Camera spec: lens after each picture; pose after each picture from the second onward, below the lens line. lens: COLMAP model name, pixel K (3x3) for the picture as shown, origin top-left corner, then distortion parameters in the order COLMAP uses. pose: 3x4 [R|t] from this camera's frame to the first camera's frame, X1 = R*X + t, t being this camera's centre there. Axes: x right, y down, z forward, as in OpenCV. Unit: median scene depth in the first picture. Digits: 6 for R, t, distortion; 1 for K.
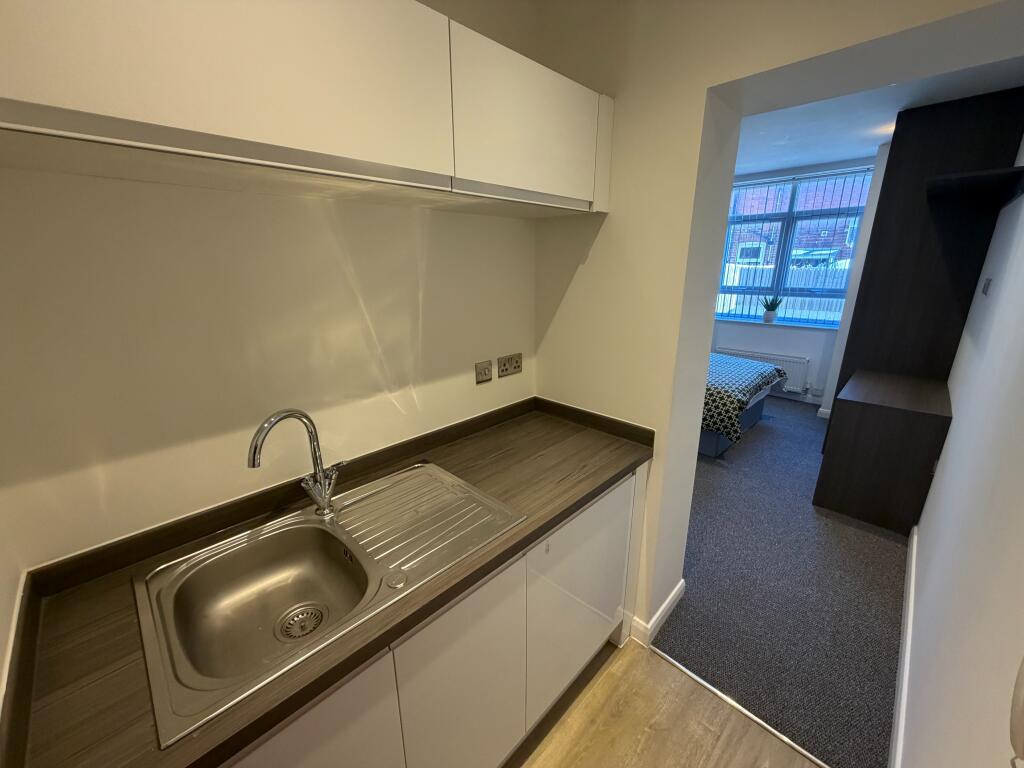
lens RADIAL K [[407.9, 0, 514.9], [0, 407.9, 384.2], [0, 0, 1]] dist [0.014607, 0.000197]
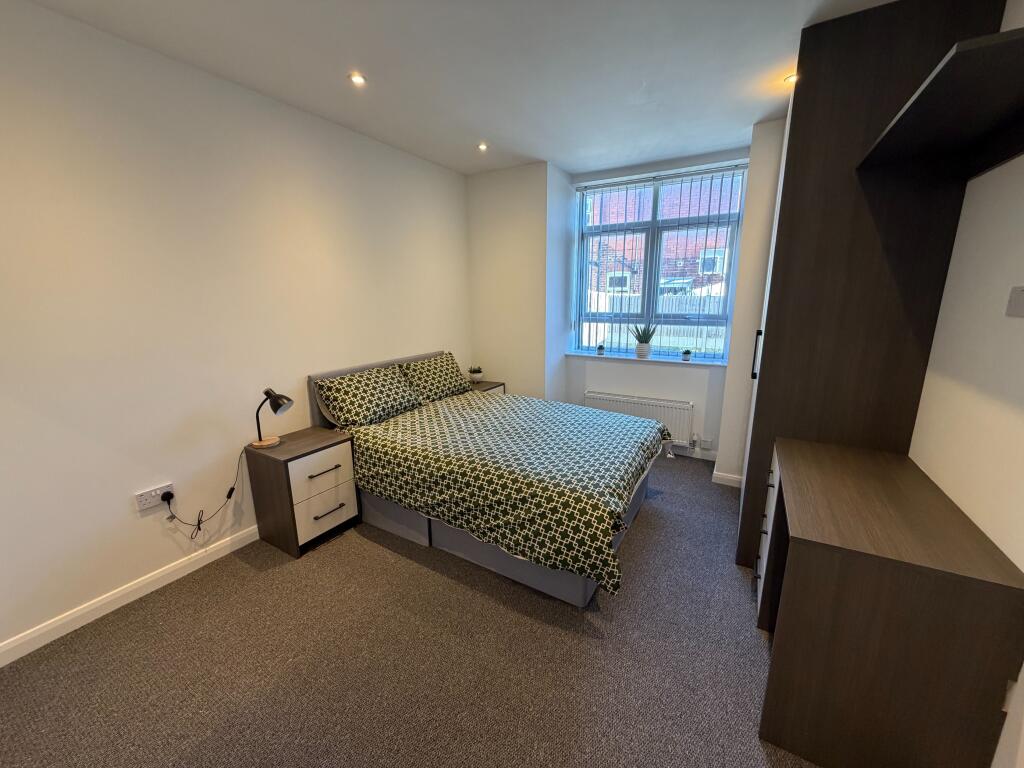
lens RADIAL K [[407.9, 0, 508.8], [0, 407.9, 382.9], [0, 0, 1]] dist [0.014607, 0.000197]
pose [[0.970830, -0.051411, 0.234192, 0.188129], [0.068446, 0.995522, -0.065196, -0.070646], [-0.229791, 0.079323, 0.970002, 0.311148]]
